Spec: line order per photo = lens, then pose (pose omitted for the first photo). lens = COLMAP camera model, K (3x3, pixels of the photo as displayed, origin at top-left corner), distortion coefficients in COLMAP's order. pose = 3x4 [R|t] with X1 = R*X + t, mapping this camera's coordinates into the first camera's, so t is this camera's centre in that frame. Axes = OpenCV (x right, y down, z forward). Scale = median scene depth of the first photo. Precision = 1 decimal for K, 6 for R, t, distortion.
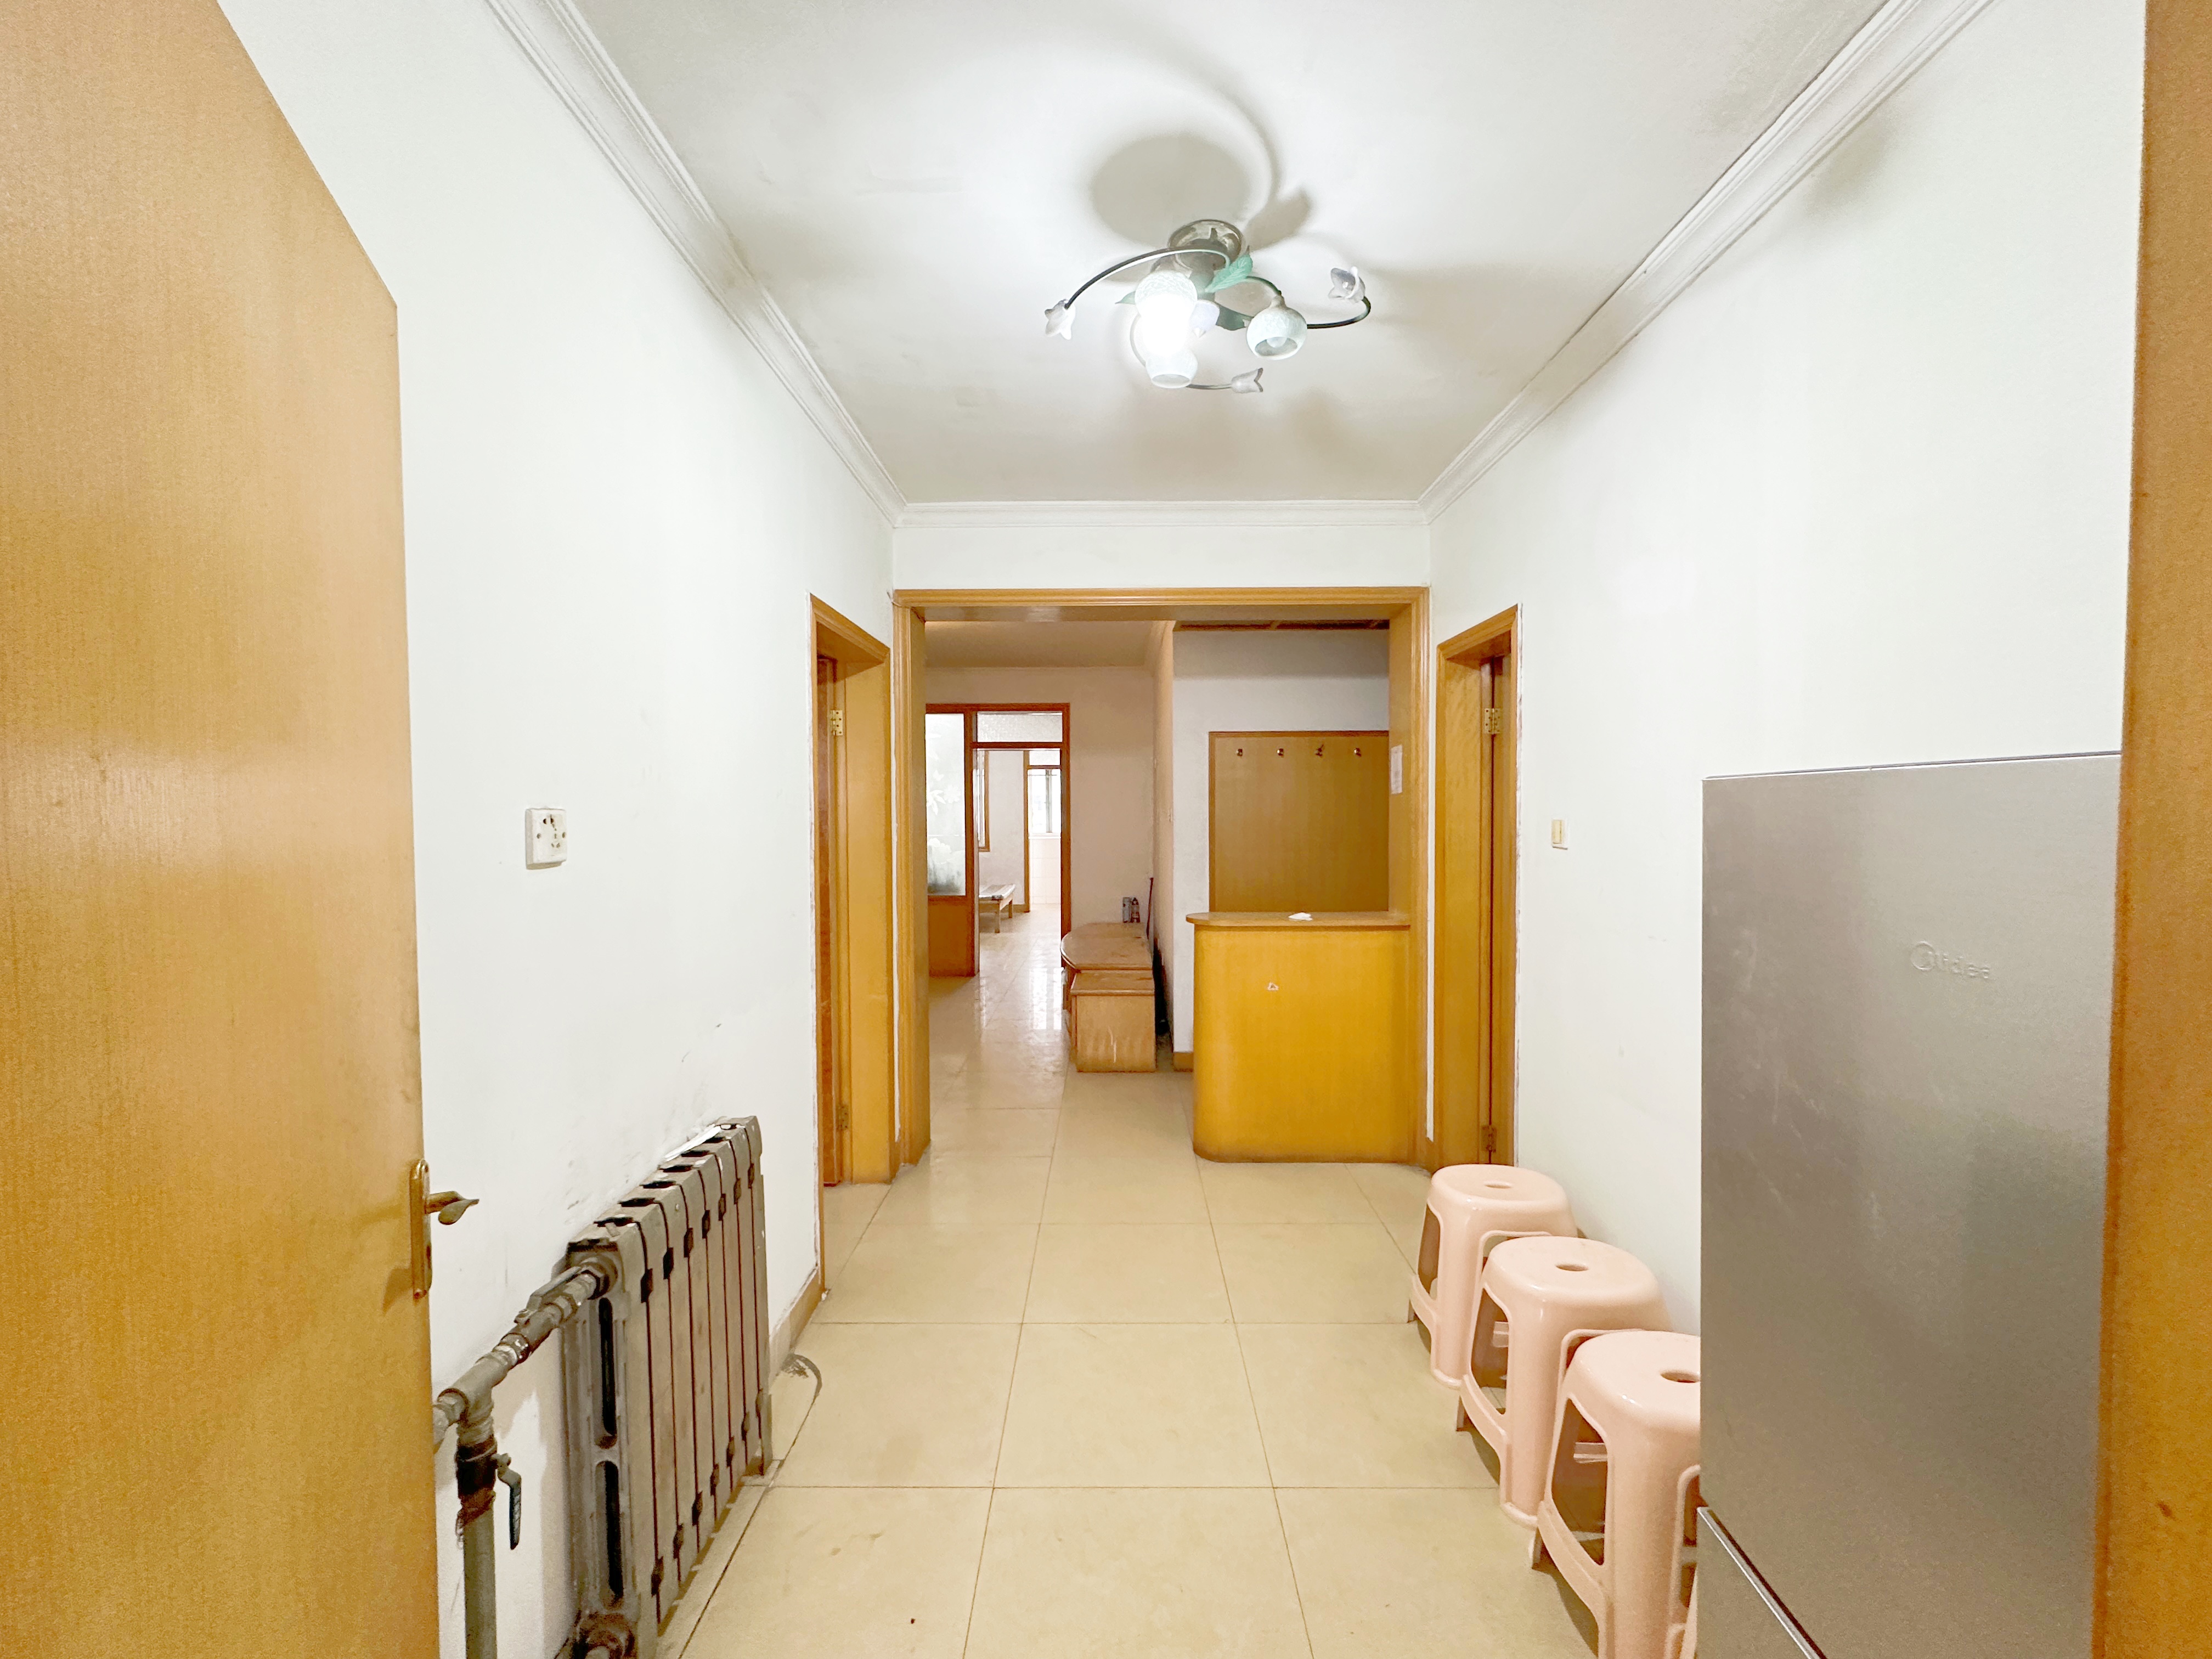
lens RADIAL K [[877.0, 0, 1106.0], [0, 877.0, 829.5], [0, 0, 1]] dist [0.000662, 0.000010]
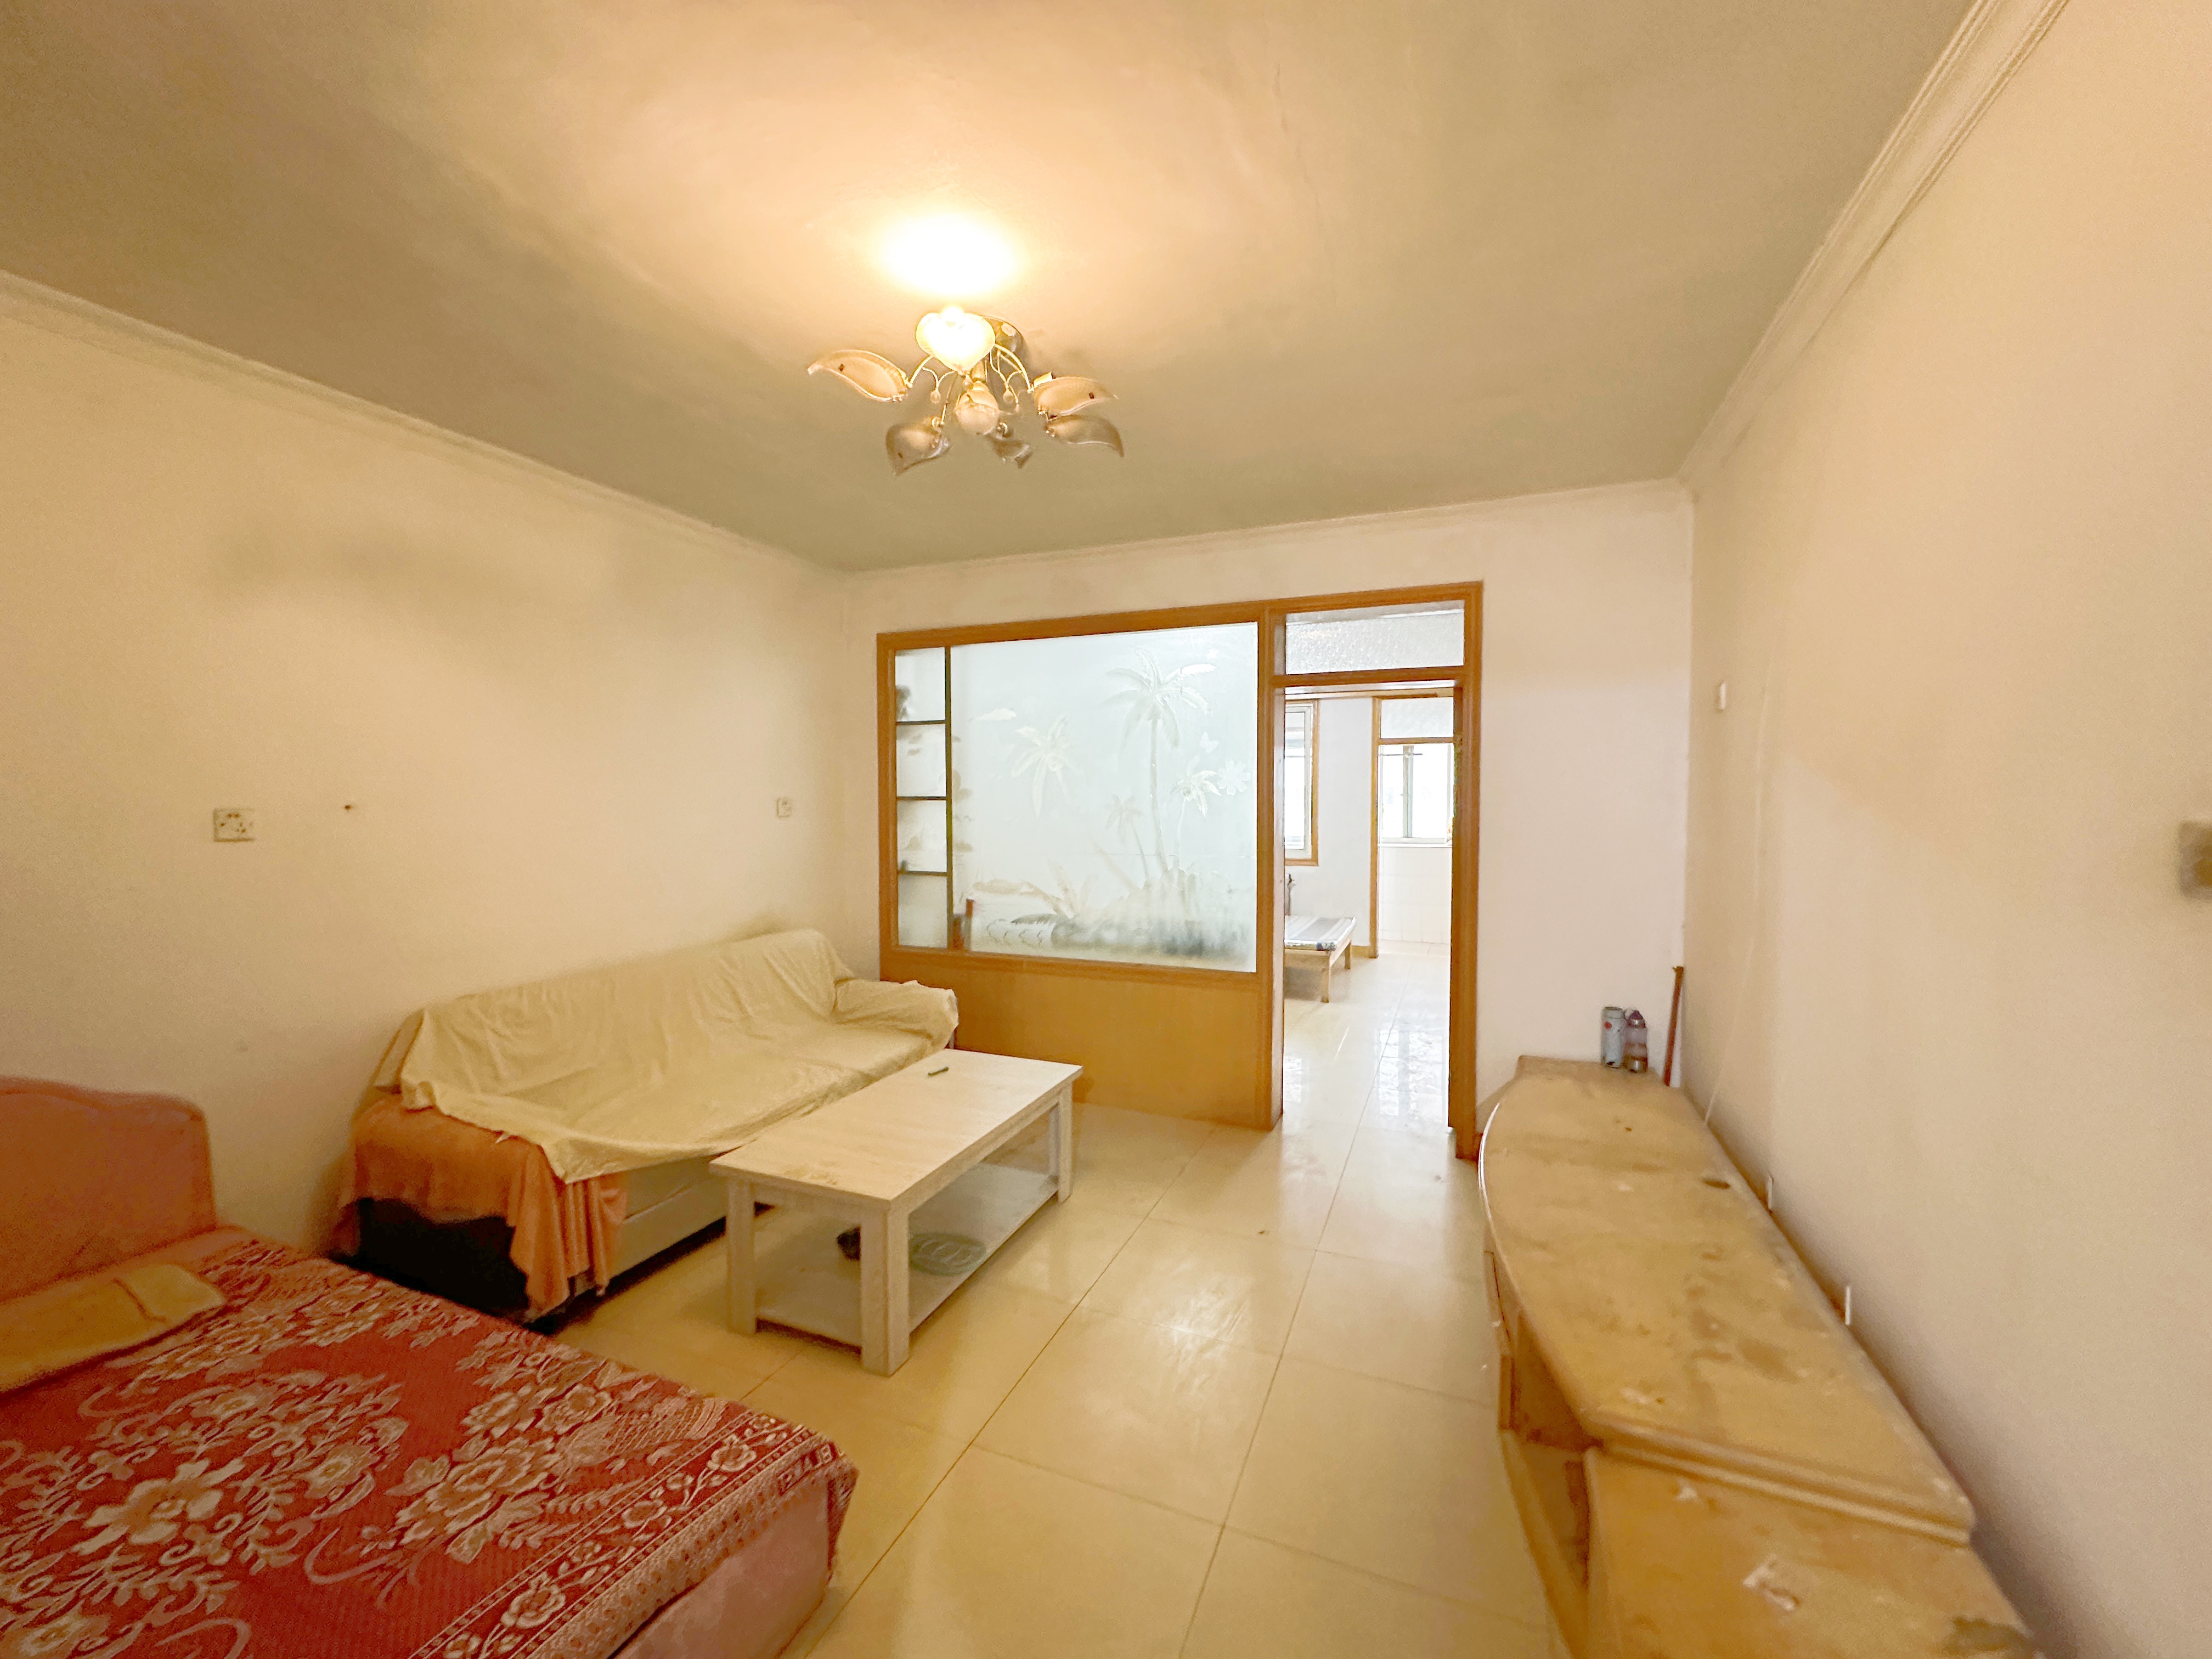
lens RADIAL K [[877.0, 0, 1106.0], [0, 877.0, 829.5], [0, 0, 1]] dist [0.000662, 0.000010]
pose [[0.927003, 0.018624, -0.374590, -0.048885], [-0.015075, 0.999809, 0.012402, -0.014005], [0.374750, -0.005850, 0.927107, 0.482342]]
